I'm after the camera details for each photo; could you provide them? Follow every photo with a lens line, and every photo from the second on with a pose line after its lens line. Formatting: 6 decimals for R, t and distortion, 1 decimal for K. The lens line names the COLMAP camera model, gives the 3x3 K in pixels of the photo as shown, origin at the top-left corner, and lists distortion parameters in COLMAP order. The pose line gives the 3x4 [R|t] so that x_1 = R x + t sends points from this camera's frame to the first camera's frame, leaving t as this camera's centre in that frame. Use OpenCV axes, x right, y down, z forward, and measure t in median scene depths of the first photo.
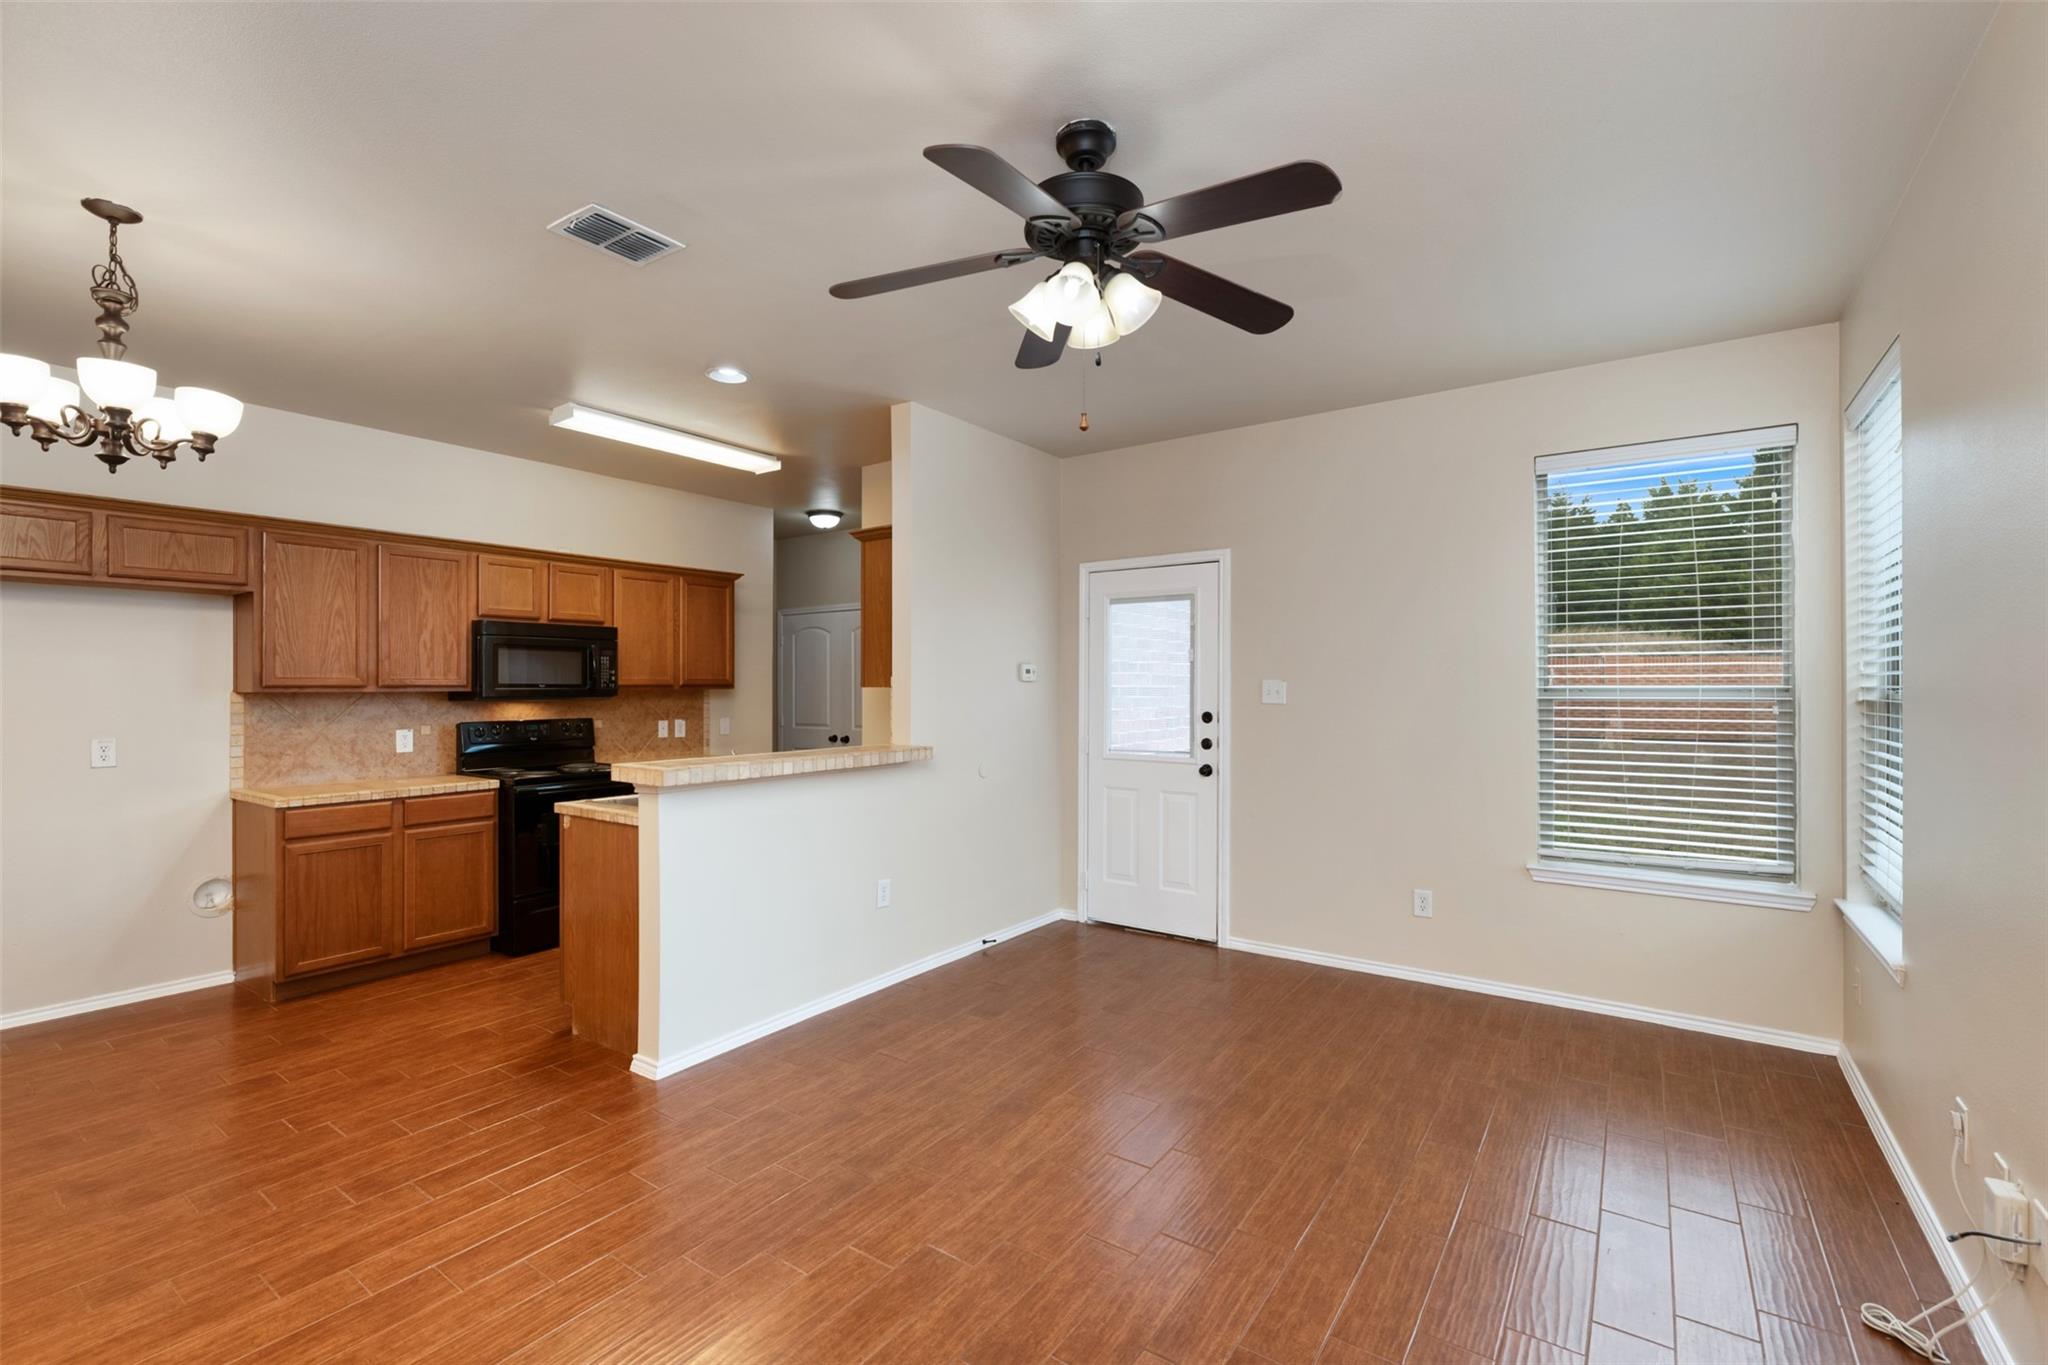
lens RADIAL K [[892.7, 0, 1027.9], [0, 892.7, 682.5], [0, 0, 1]] dist [-0.003338, -0.000745]
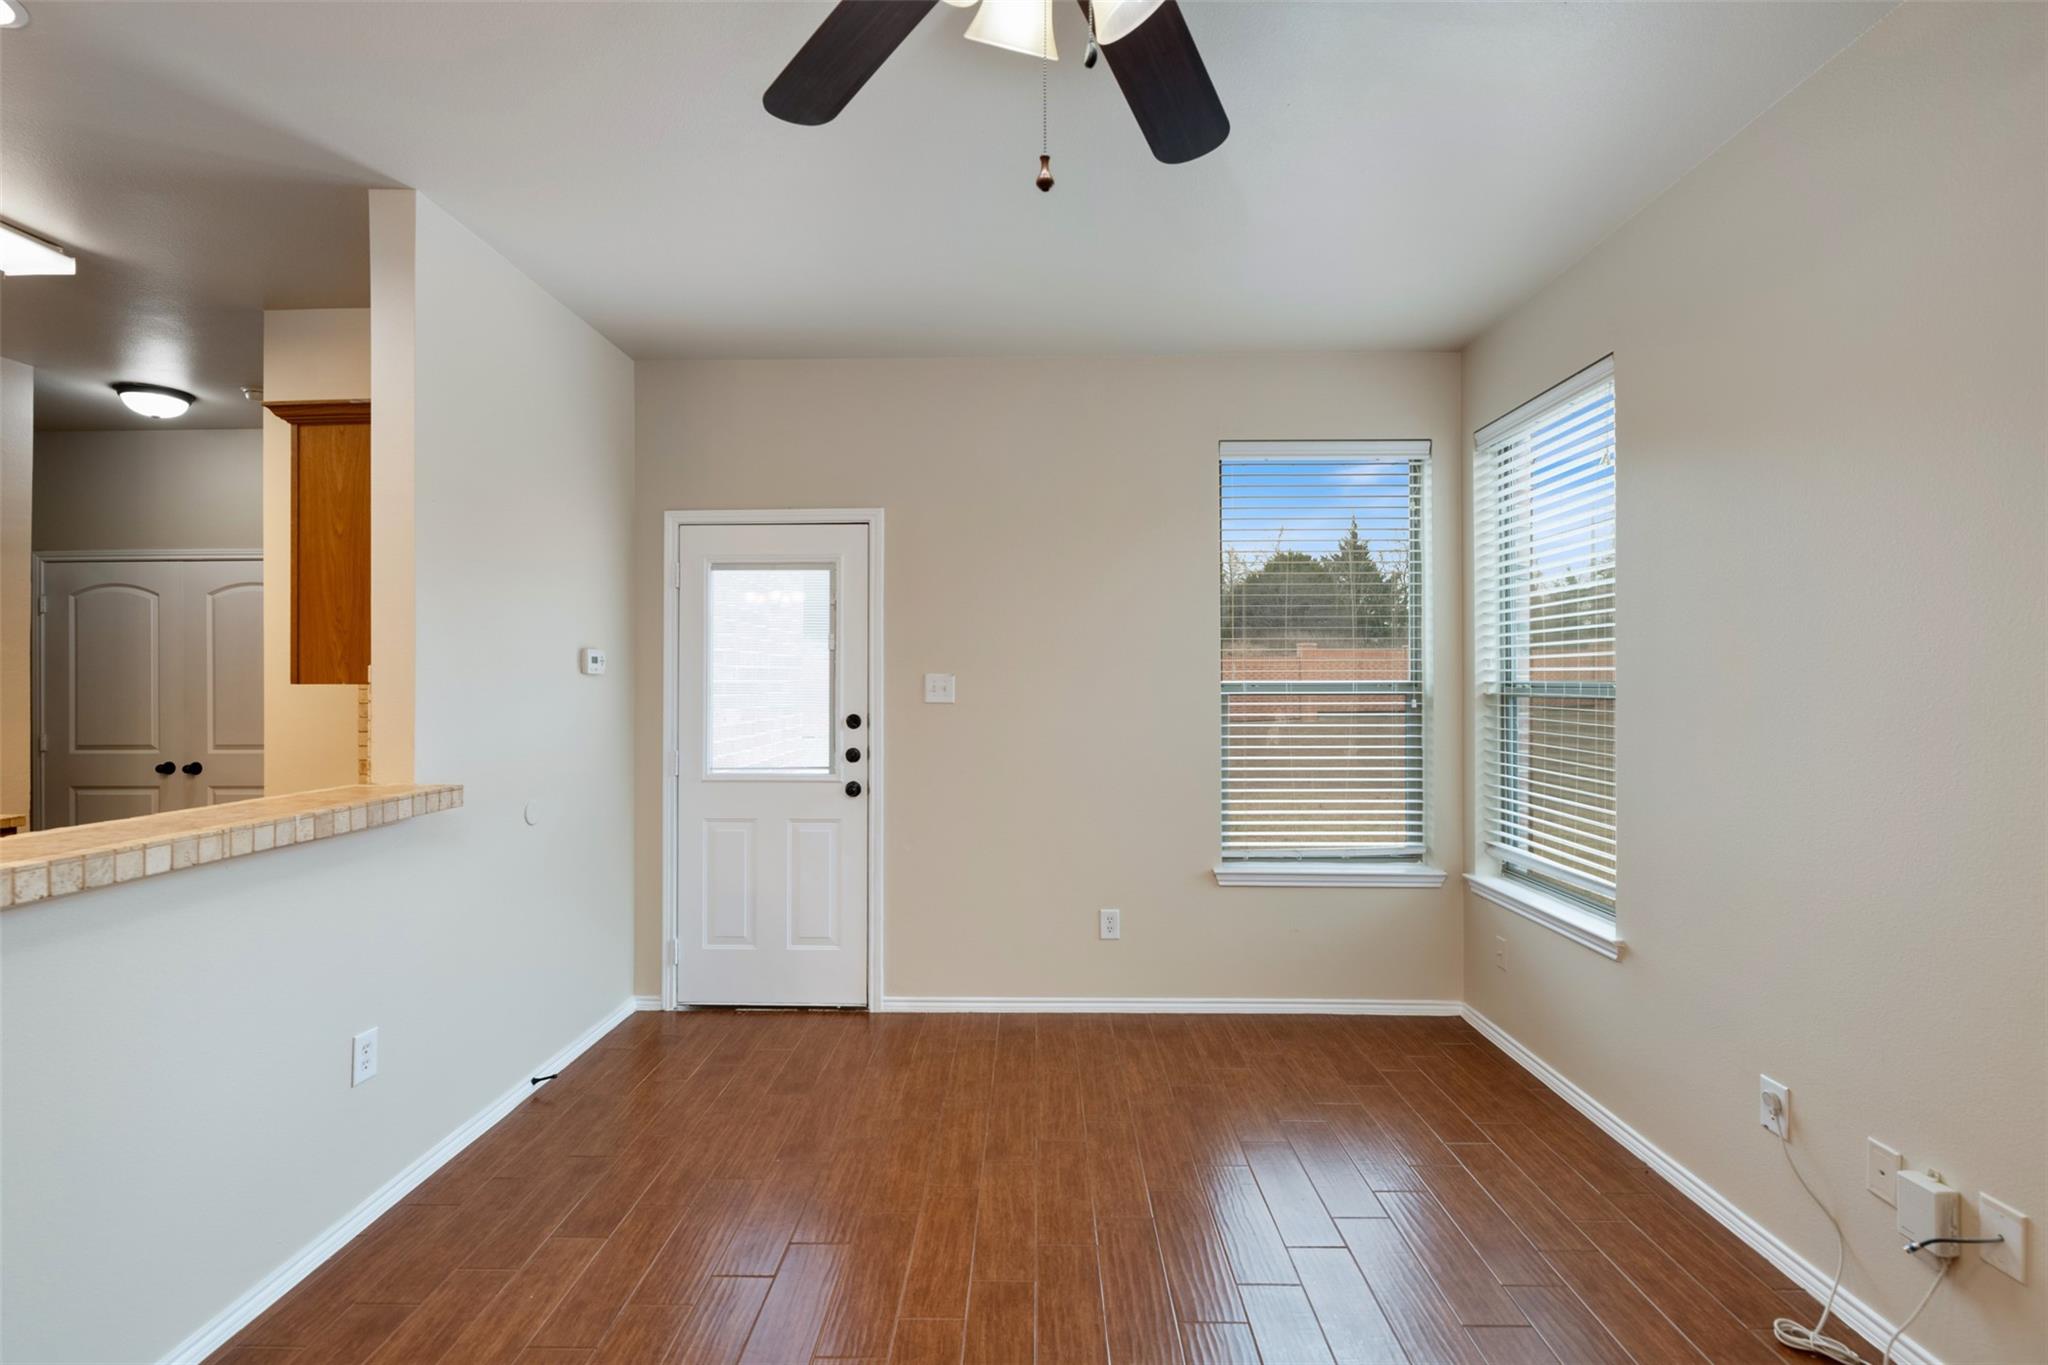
lens RADIAL K [[892.7, 0, 1026.9], [0, 892.7, 678.3], [0, 0, 1]] dist [-0.003338, -0.000745]
pose [[0.829937, 0.000874, 0.557857, -0.121344], [-0.001275, 0.999999, 0.000330, 0.000756], [-0.557856, -0.000985, 0.829937, 0.292484]]
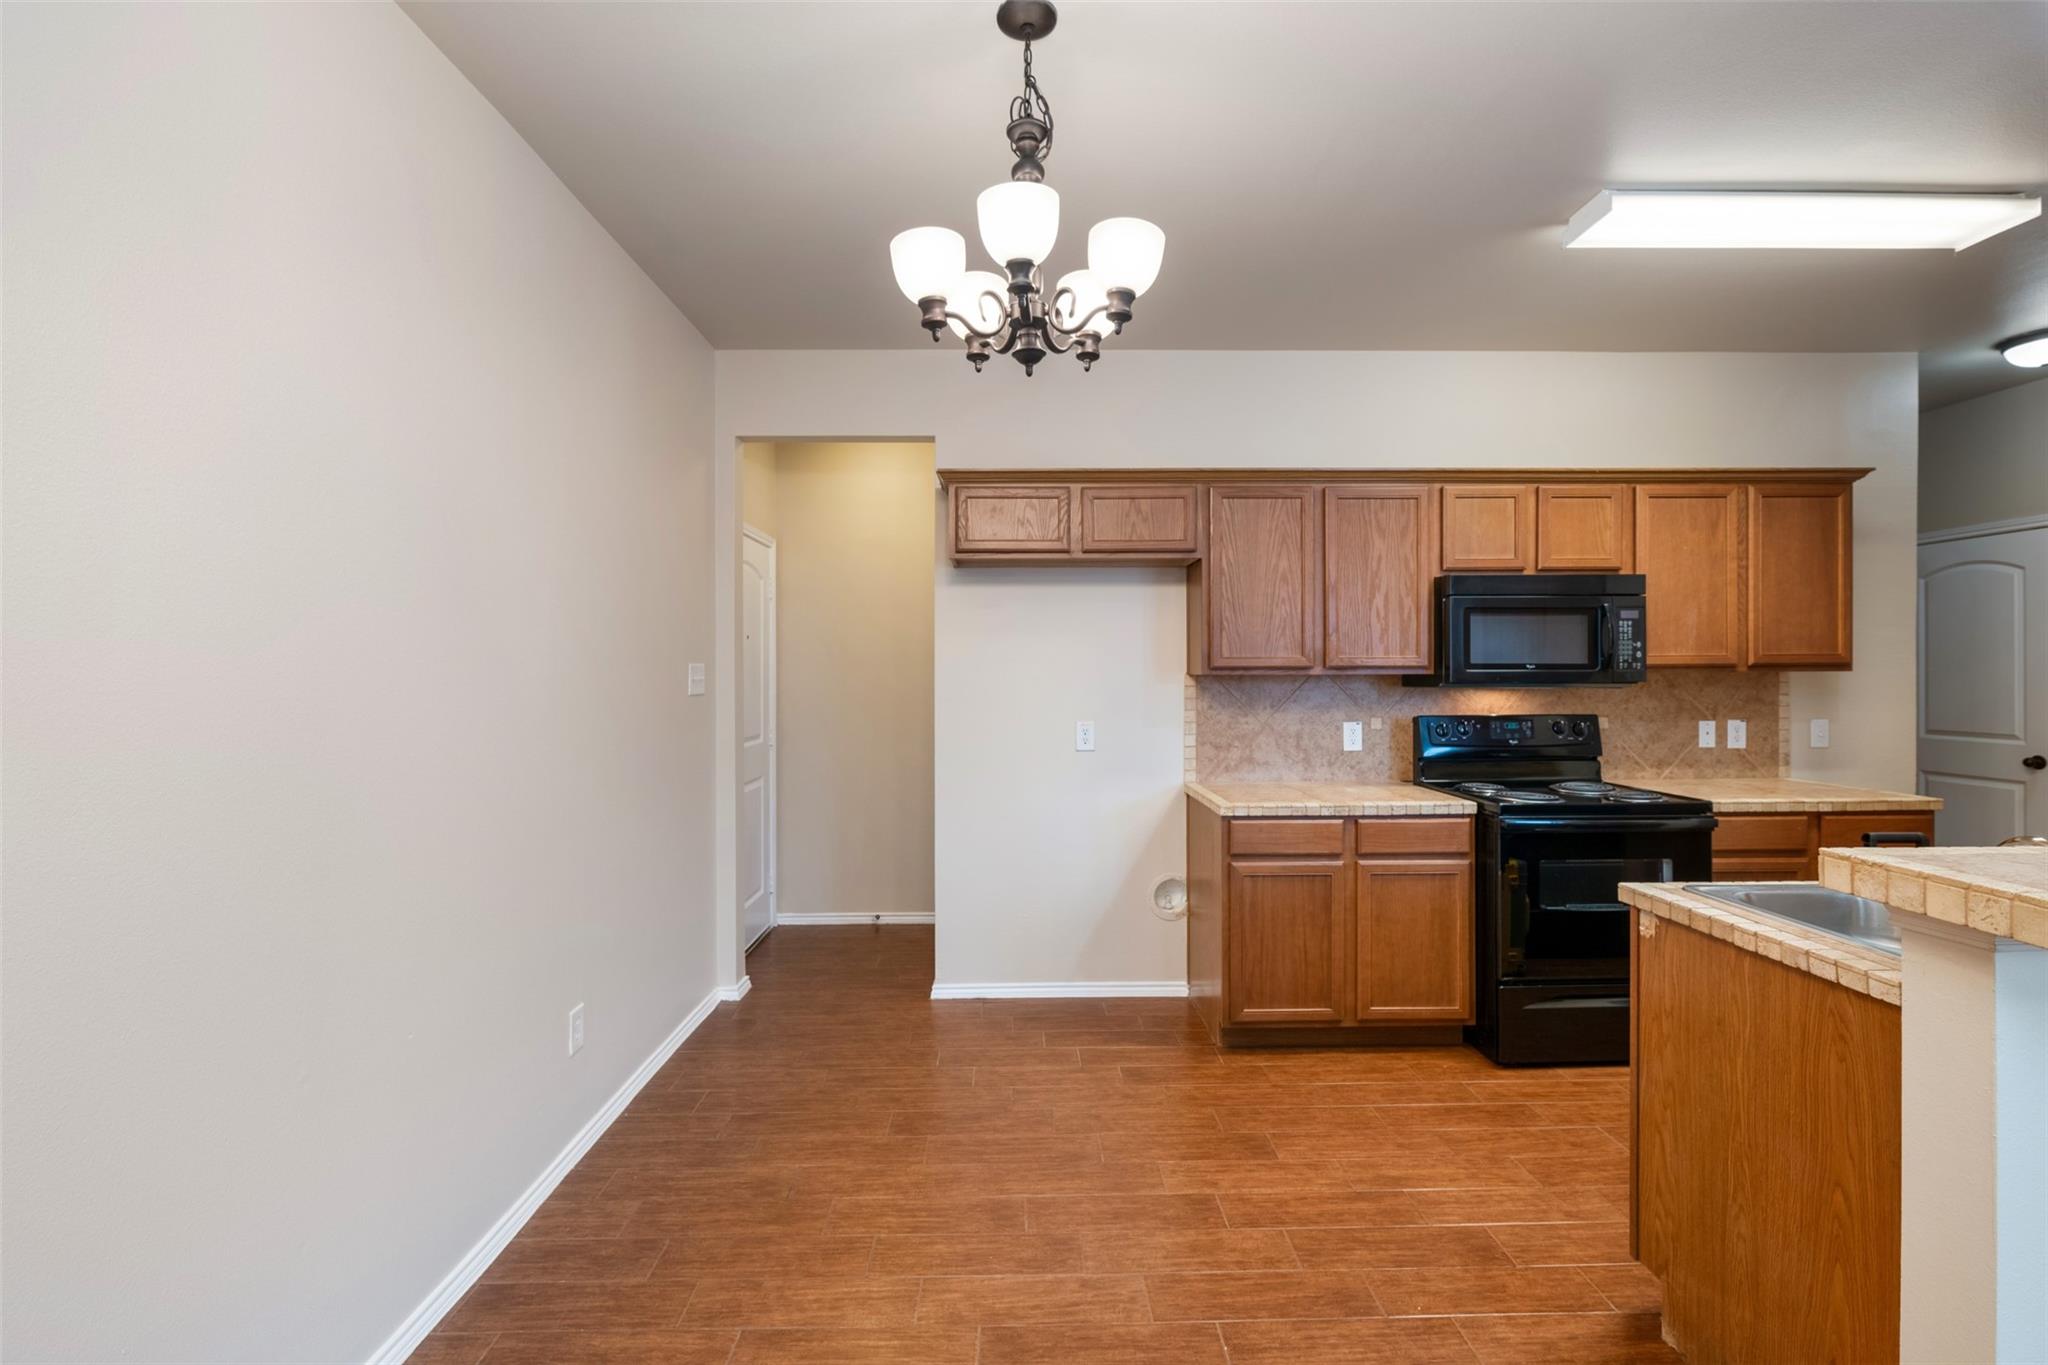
lens RADIAL K [[892.7, 0, 1017.2], [0, 892.7, 674.8], [0, 0, 1]] dist [-0.003338, -0.000745]
pose [[0.585282, 0.003711, -0.810822, -0.253539], [0.005953, 0.999943, 0.008873, 0.001967], [0.810808, -0.010020, 0.585226, 0.322741]]
